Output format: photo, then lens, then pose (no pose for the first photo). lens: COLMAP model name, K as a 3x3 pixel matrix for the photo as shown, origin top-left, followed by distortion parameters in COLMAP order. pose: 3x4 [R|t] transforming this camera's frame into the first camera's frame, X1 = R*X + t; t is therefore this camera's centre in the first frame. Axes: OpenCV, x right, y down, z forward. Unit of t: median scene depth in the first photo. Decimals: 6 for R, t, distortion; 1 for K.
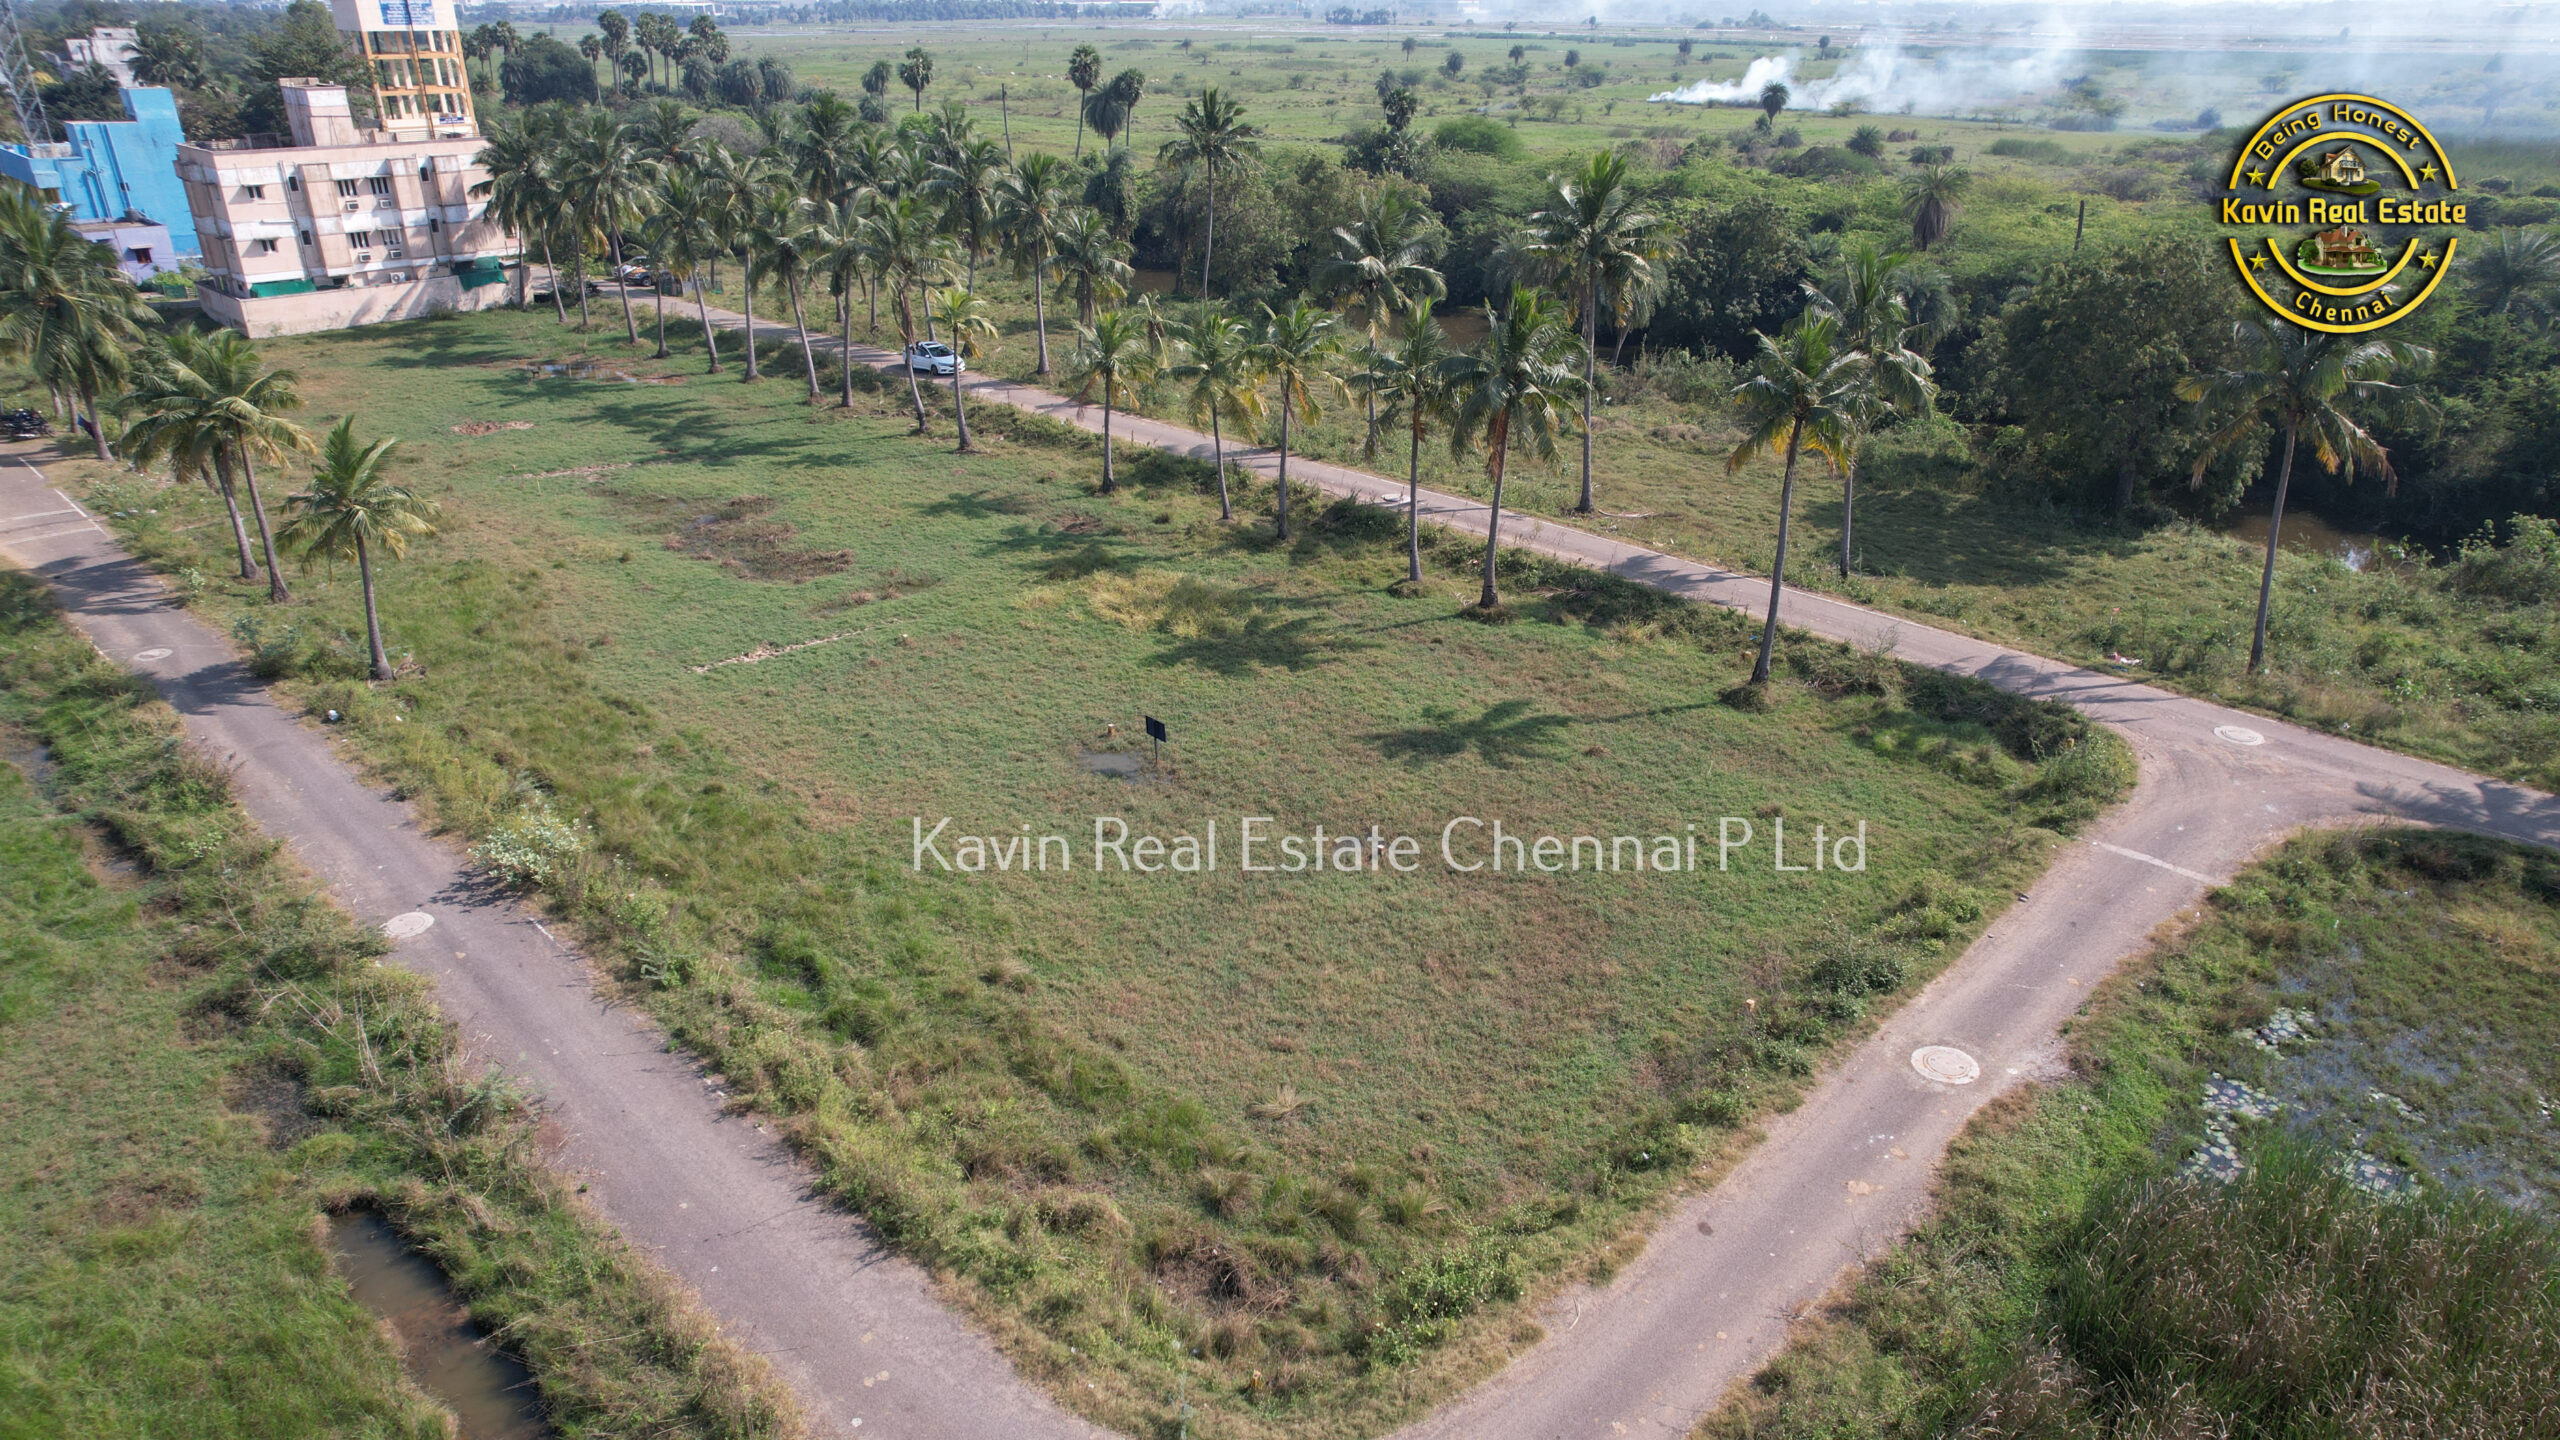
lens RADIAL K [[1628.9, 0, 1290.7], [0, 1628.9, 722.2], [0, 0, 1]] dist [-0.080619, 0.068880]
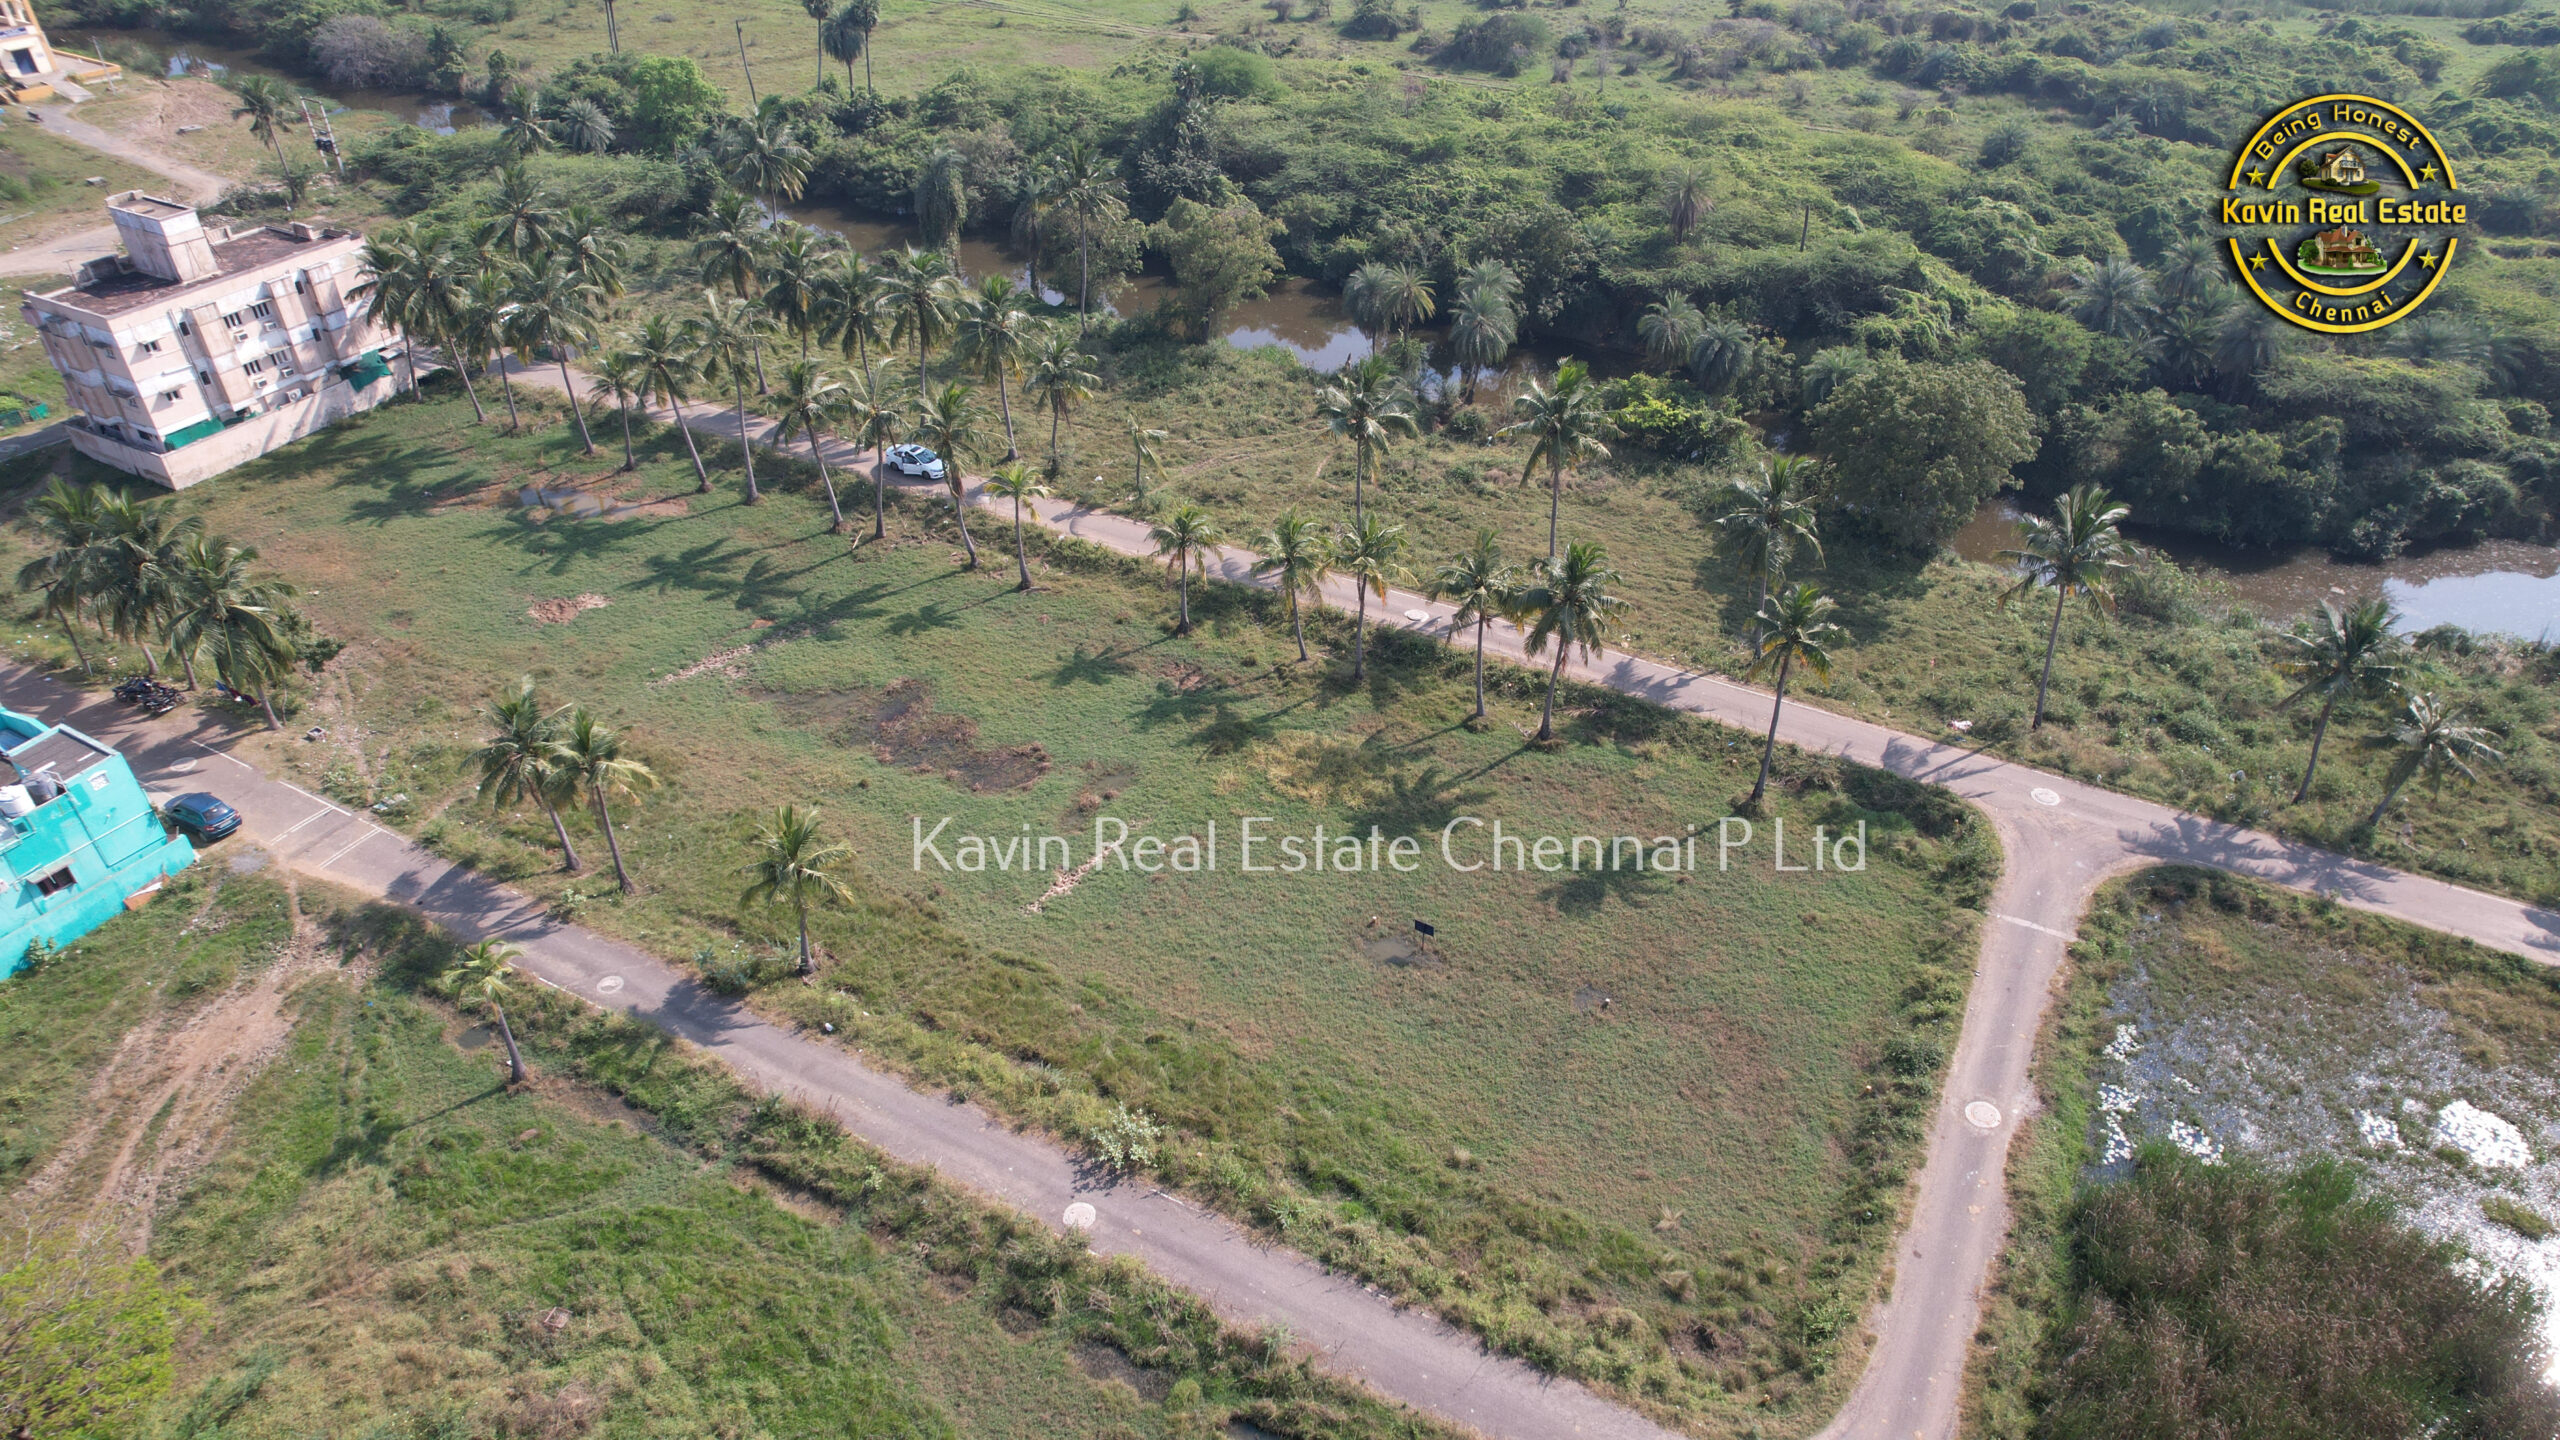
lens RADIAL K [[1568.2, 0, 1284.7], [0, 1568.2, 812.2], [0, 0, 1]] dist [-0.083016, 0.069185]
pose [[0.962162, -0.173468, 0.210128, -0.439681], [0.115568, 0.958171, 0.261826, -0.438501], [-0.246757, -0.227635, 0.941962, -0.260328]]
